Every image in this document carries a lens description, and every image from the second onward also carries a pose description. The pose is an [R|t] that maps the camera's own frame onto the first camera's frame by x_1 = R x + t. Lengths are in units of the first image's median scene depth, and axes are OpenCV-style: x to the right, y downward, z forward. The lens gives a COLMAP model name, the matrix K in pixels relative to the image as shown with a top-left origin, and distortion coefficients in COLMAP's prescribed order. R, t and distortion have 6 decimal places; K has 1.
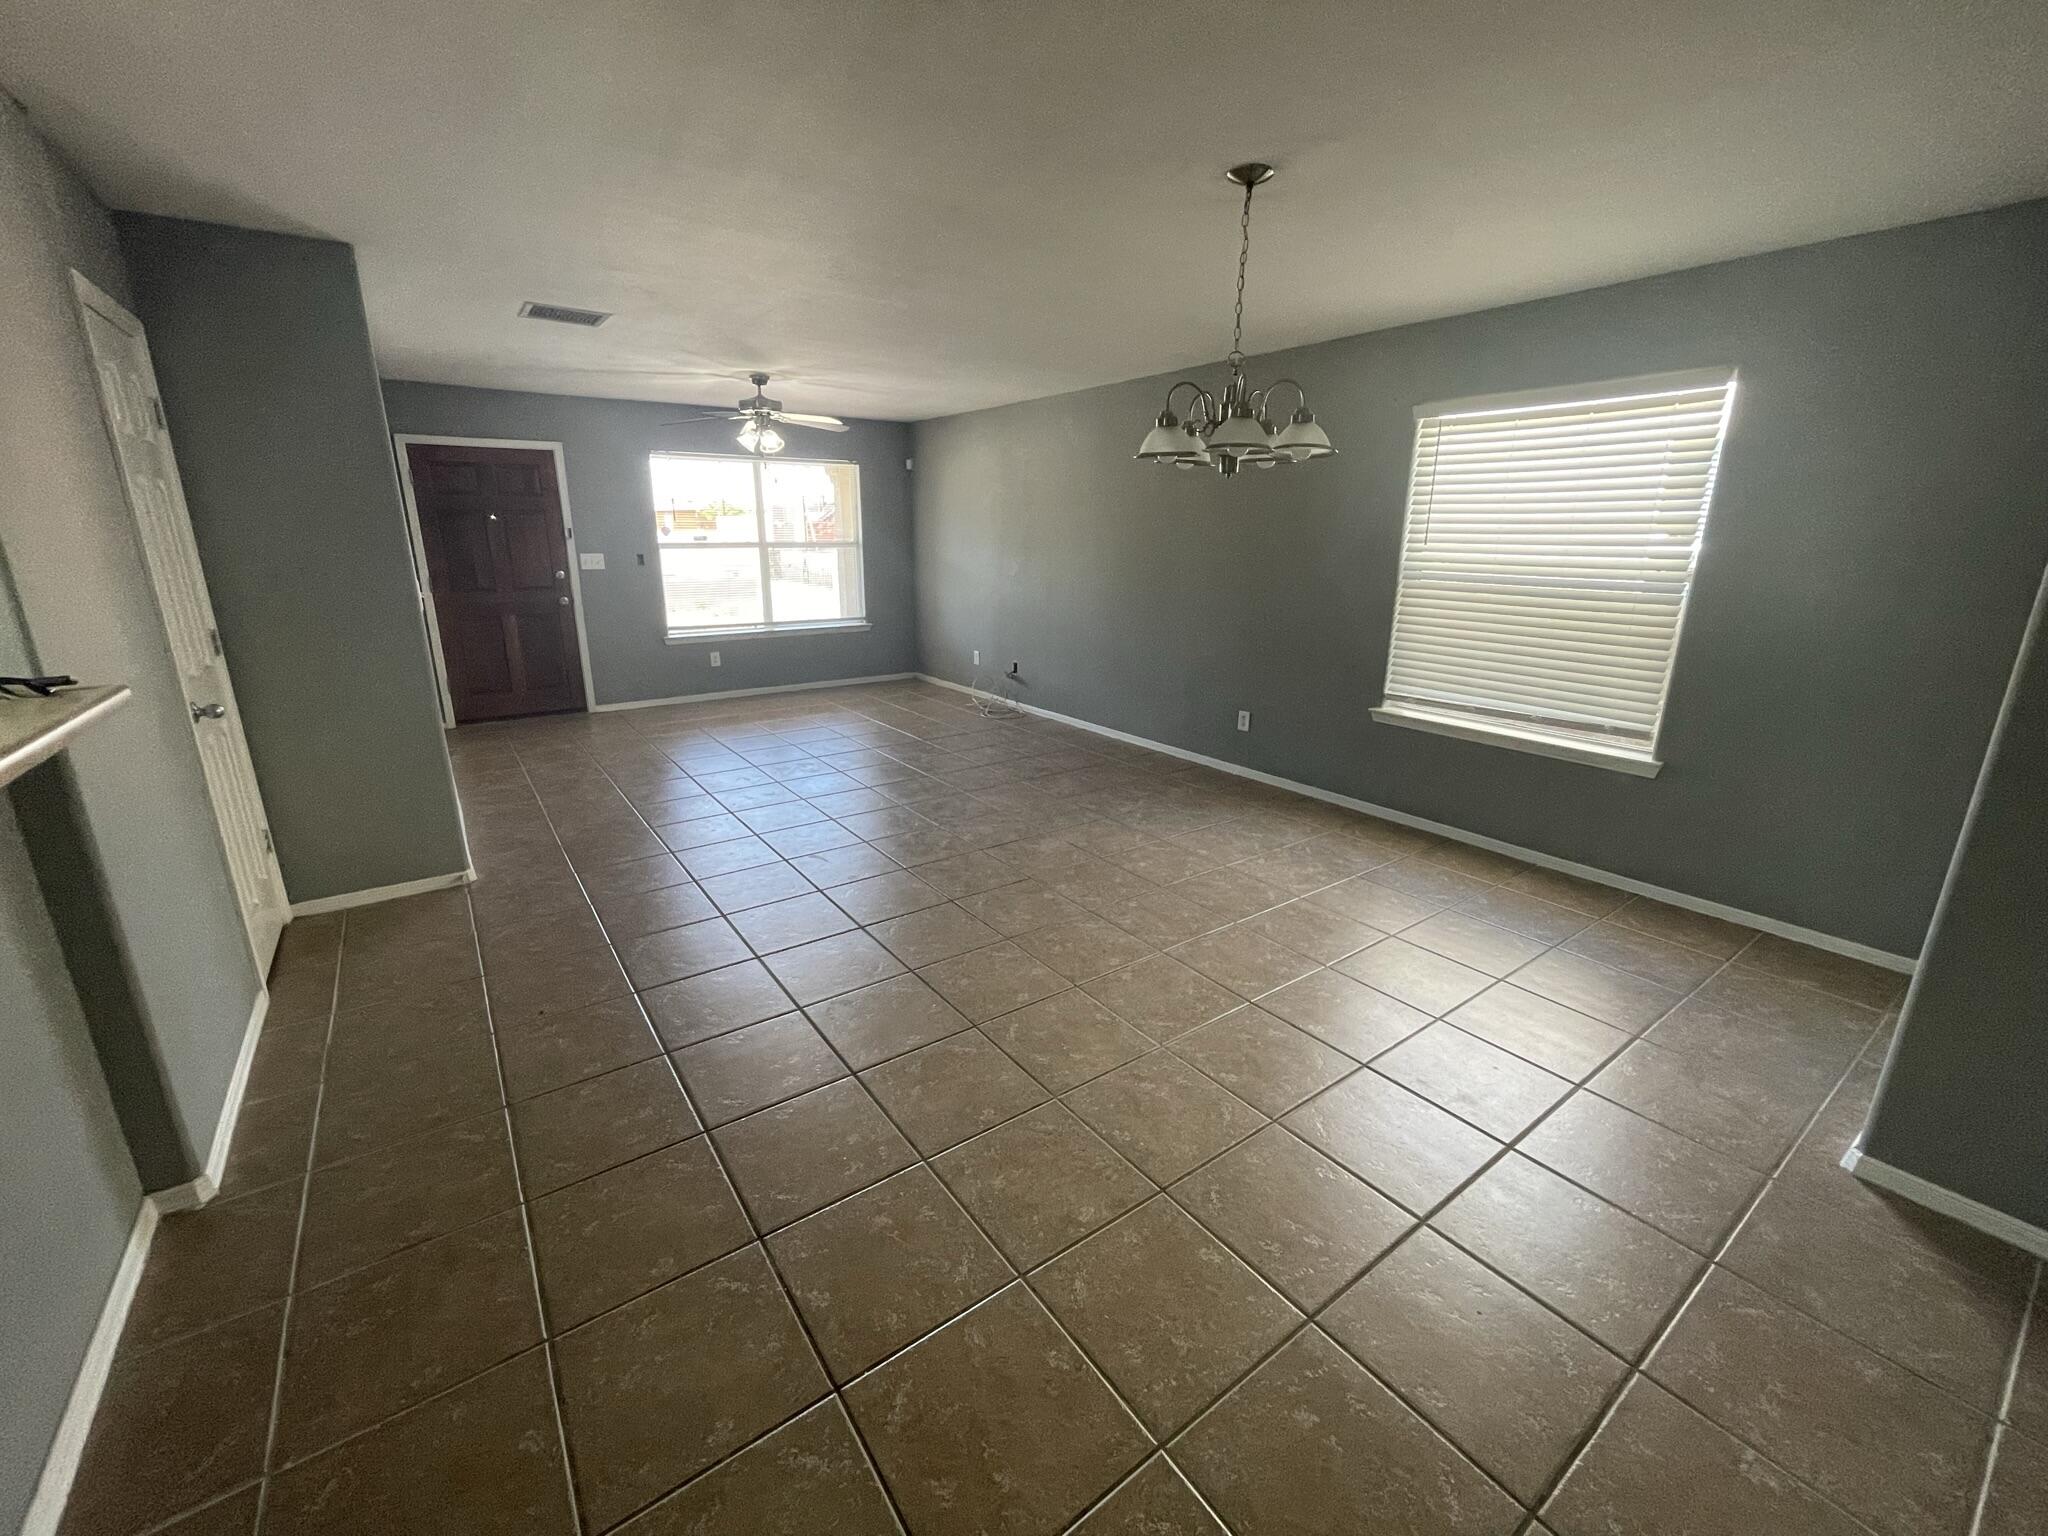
lens RADIAL K [[829.7, 0, 1027.6], [0, 829.7, 769.0], [0, 0, 1]] dist [0.003110, 0.000242]
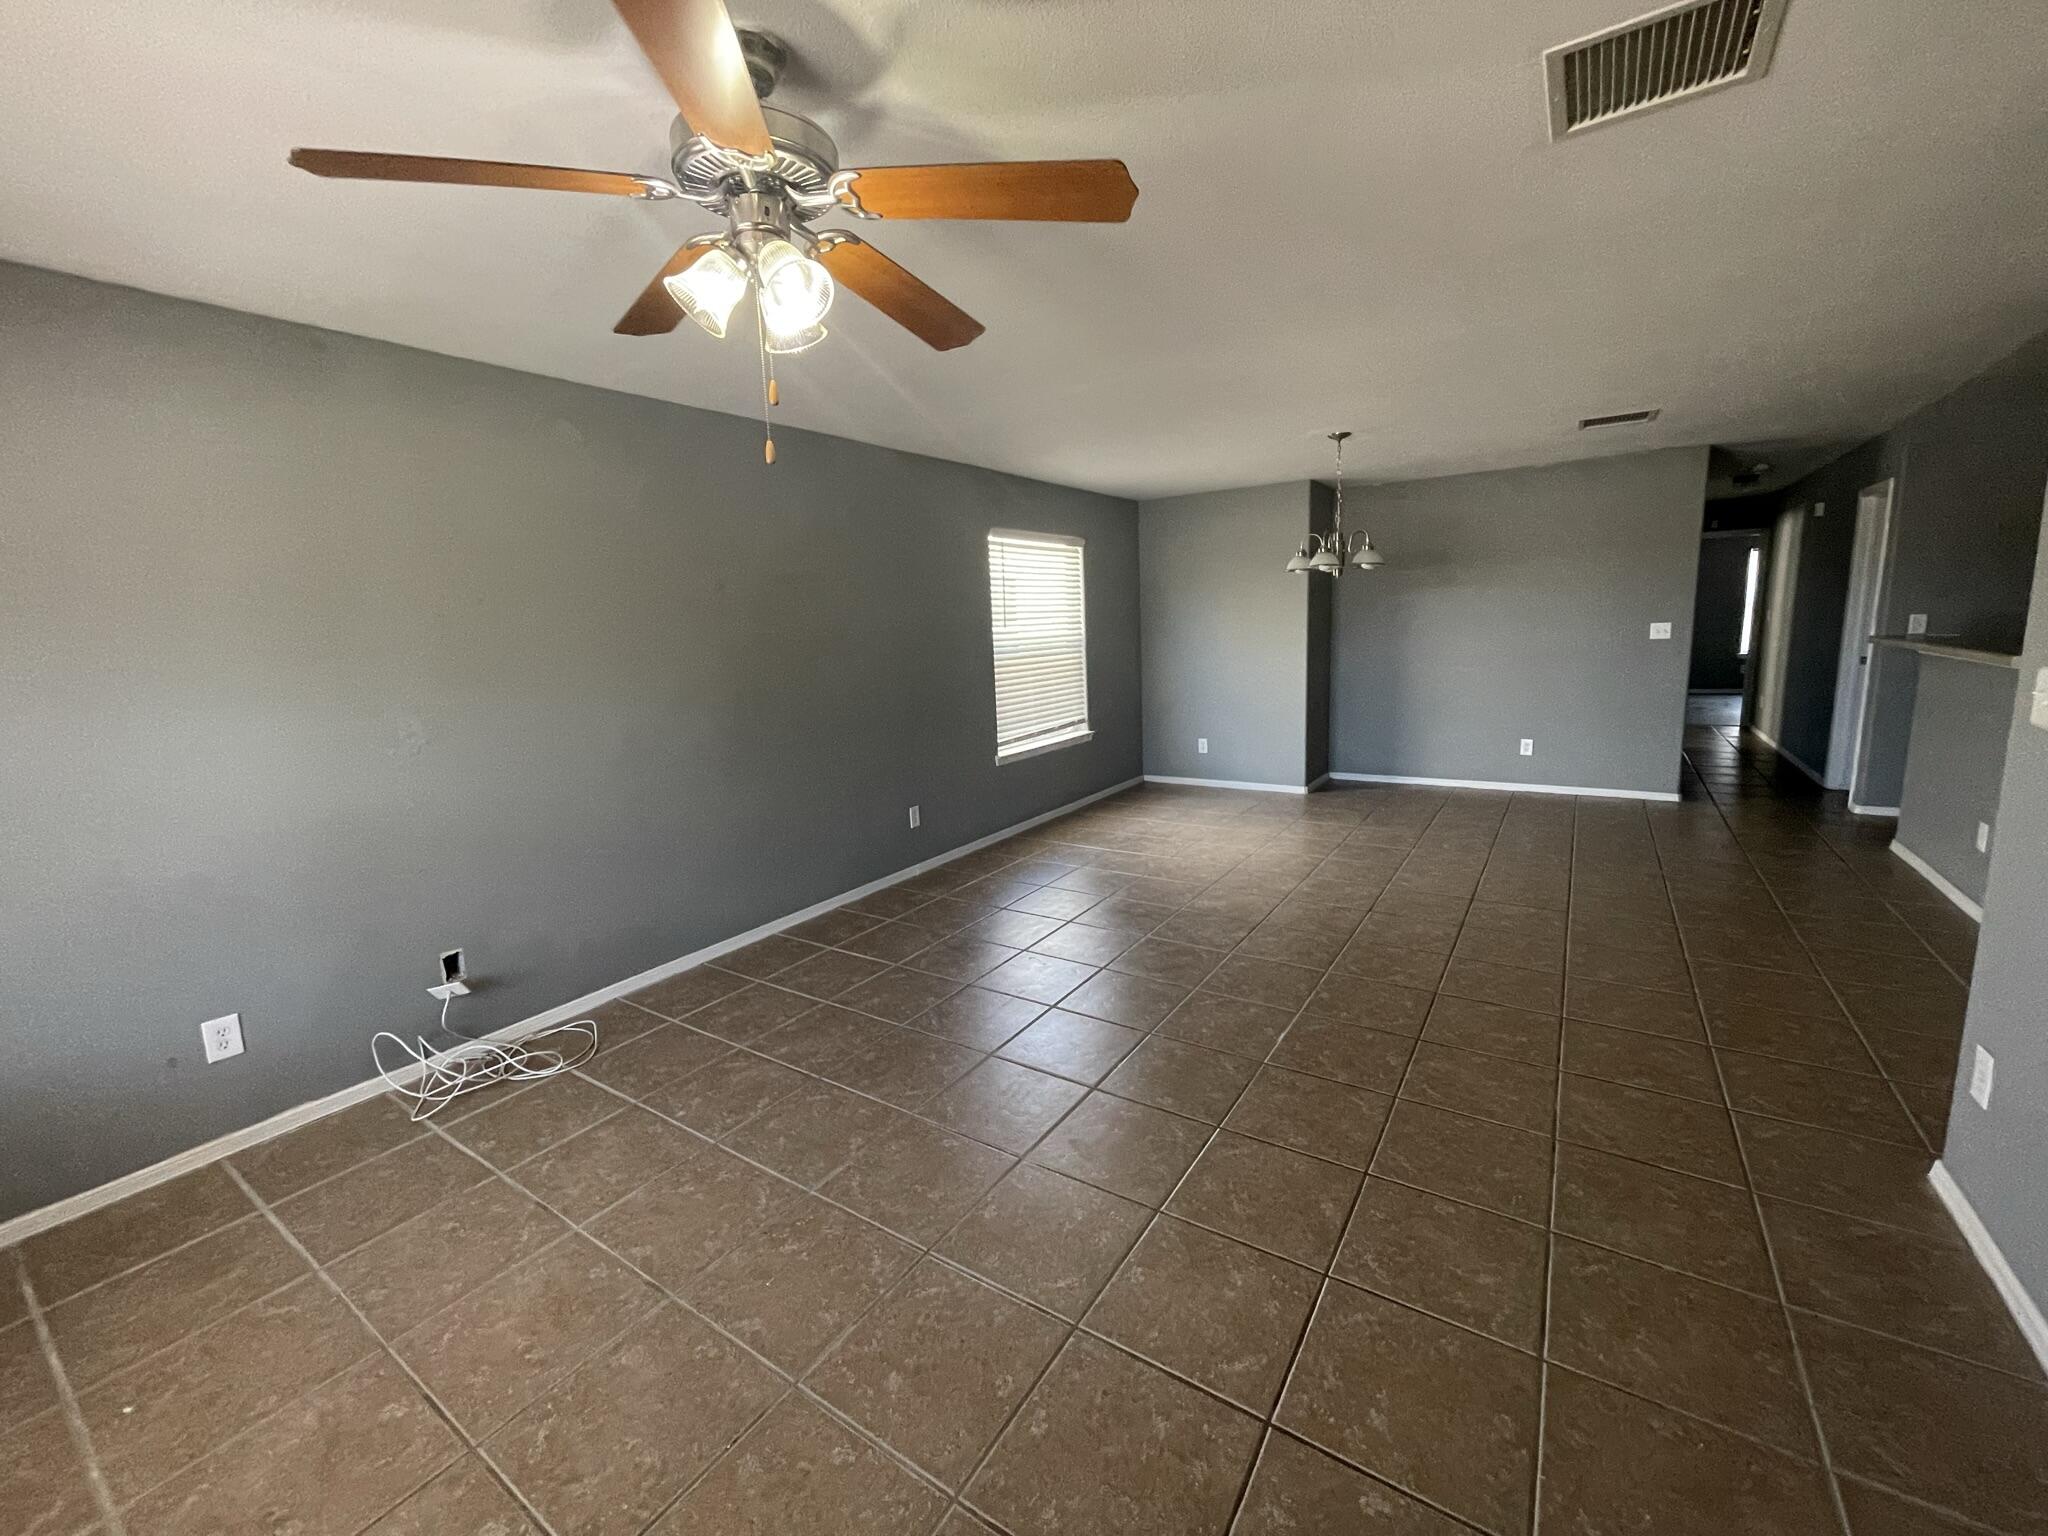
lens RADIAL K [[829.7, 0, 1022.0], [0, 829.7, 763.4], [0, 0, 1]] dist [0.003110, 0.000242]
pose [[-0.348664, -0.151065, 0.924993, -0.818105], [0.295602, 0.918829, 0.261481, -0.407697], [-0.889411, 0.364599, -0.275708, 1.405466]]
